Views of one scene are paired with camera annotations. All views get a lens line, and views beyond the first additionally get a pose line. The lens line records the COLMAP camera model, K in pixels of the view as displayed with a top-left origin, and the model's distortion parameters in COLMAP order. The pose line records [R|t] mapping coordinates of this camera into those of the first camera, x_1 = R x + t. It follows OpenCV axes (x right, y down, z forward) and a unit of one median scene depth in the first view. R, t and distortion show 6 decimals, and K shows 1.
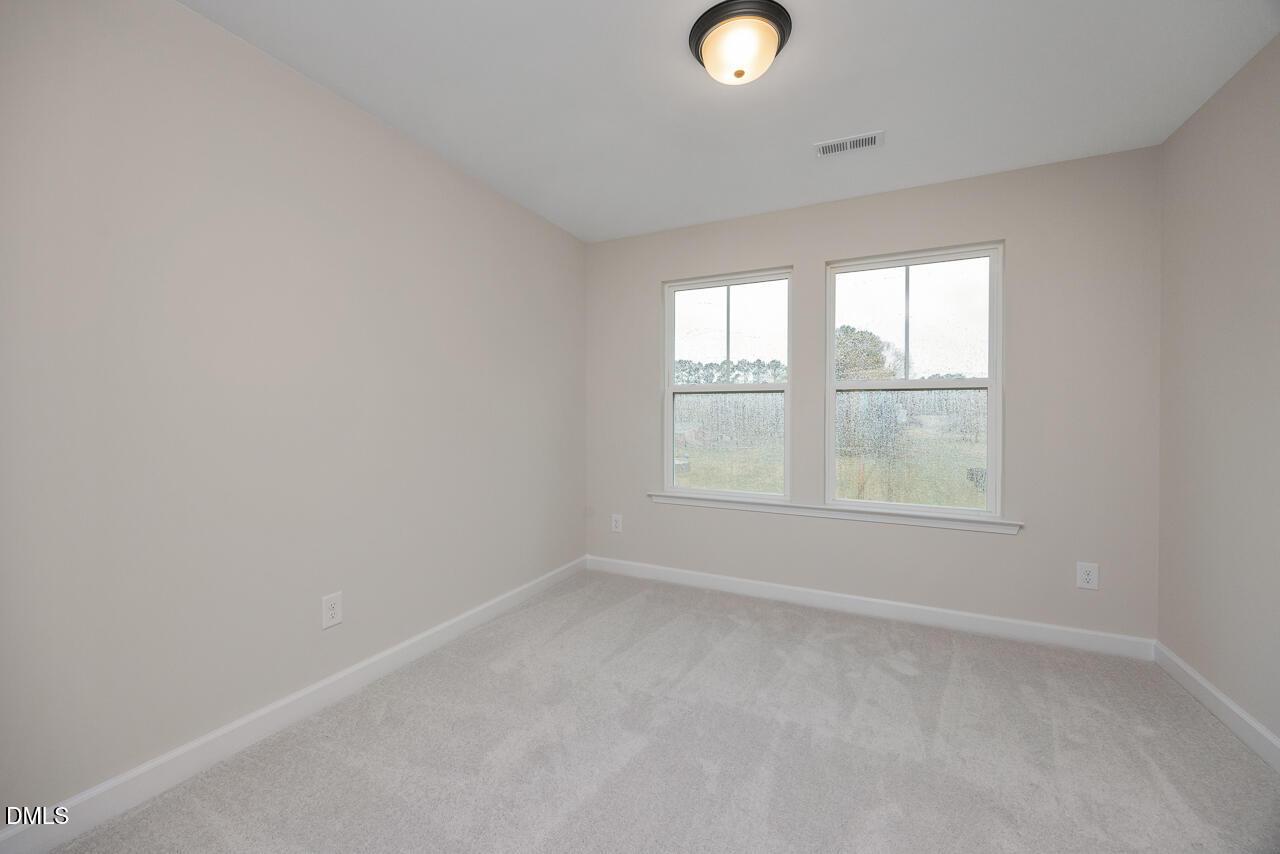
lens RADIAL K [[494.2, 0, 640.6], [0, 494.2, 418.0], [0, 0, 1]] dist [0.000875, 0.000051]
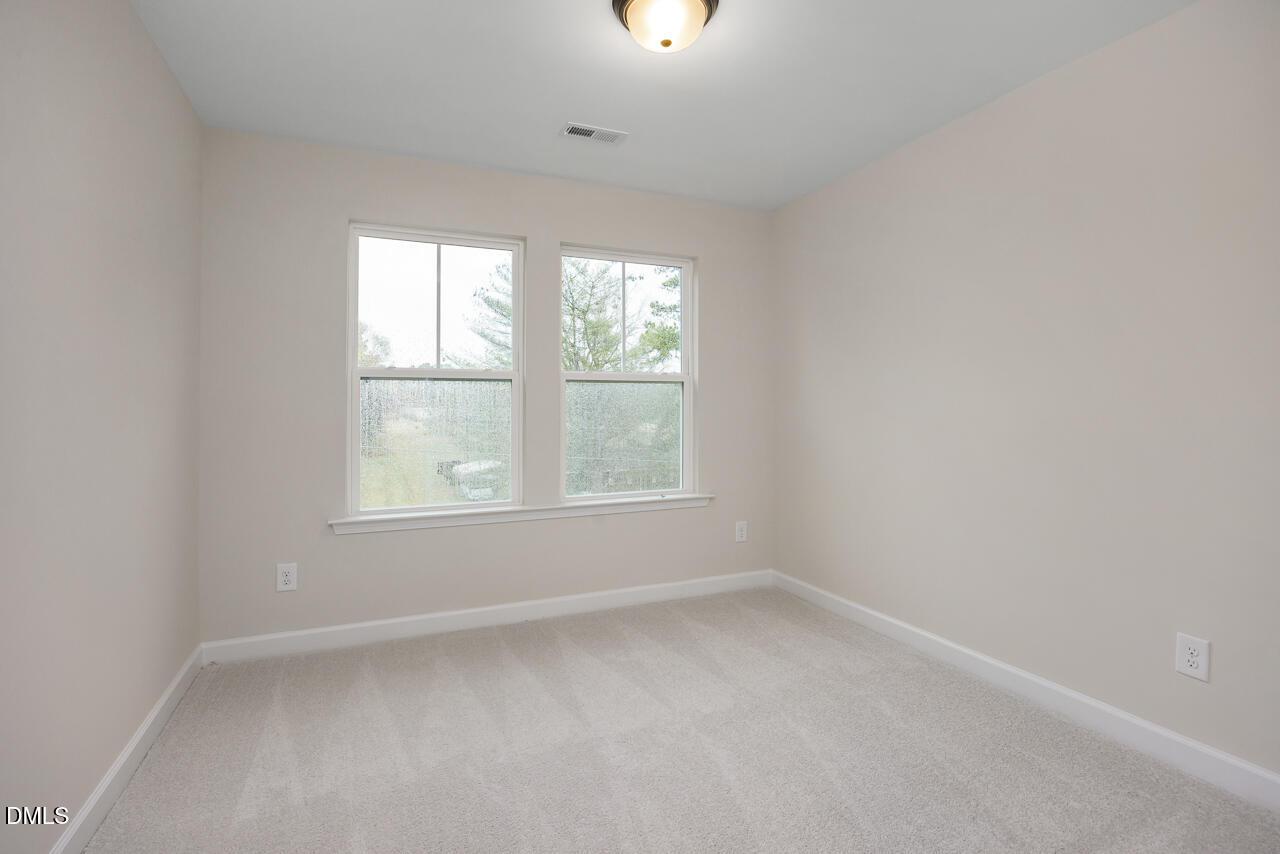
lens RADIAL K [[582.8, 0, 641.0], [0, 582.8, 405.2], [0, 0, 1]] dist [0.002382, 0.000153]
pose [[0.662167, -0.001639, 0.749354, -0.311755], [0.009067, 0.999942, -0.005825, -0.002221], [-0.749301, 0.010651, 0.662144, 0.147284]]
